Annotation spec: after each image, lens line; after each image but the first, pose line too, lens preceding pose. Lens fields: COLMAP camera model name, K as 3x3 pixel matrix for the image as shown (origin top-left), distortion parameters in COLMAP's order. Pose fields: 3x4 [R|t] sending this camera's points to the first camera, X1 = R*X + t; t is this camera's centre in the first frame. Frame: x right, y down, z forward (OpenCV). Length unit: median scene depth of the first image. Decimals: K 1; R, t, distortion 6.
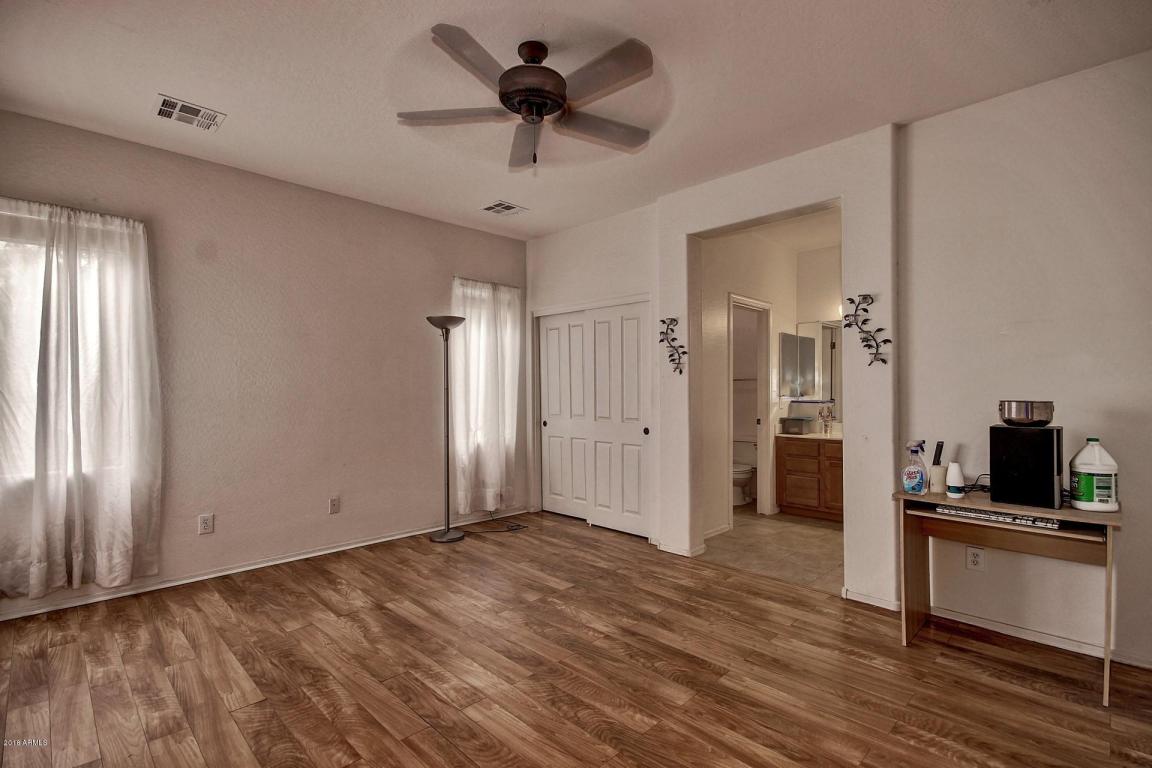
lens RADIAL K [[530.9, 0, 579.7], [0, 530.9, 387.3], [0, 0, 1]] dist [0.003193, 0.001066]
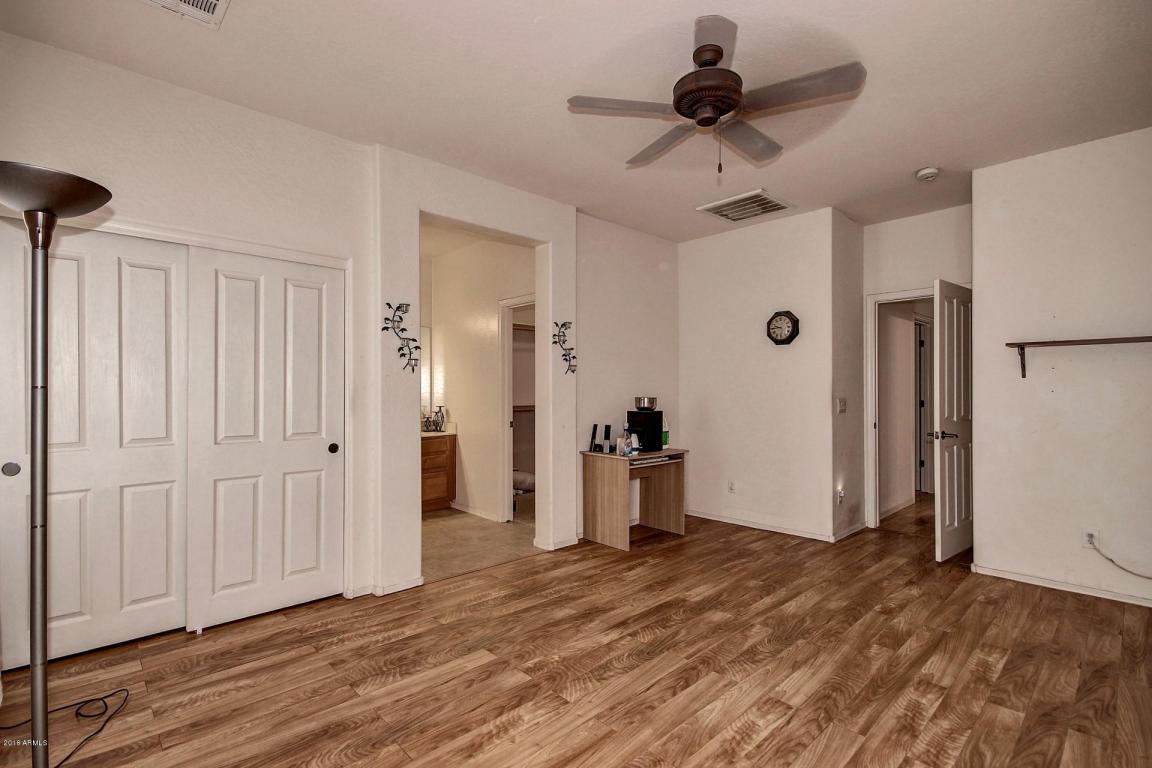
lens RADIAL K [[530.9, 0, 579.9], [0, 530.9, 389.0], [0, 0, 1]] dist [0.003193, 0.001066]
pose [[0.037828, 0.002620, 0.999281, -0.857964], [-0.008292, 0.999963, -0.002308, 0.001274], [-0.999250, -0.008198, 0.037849, 0.939905]]
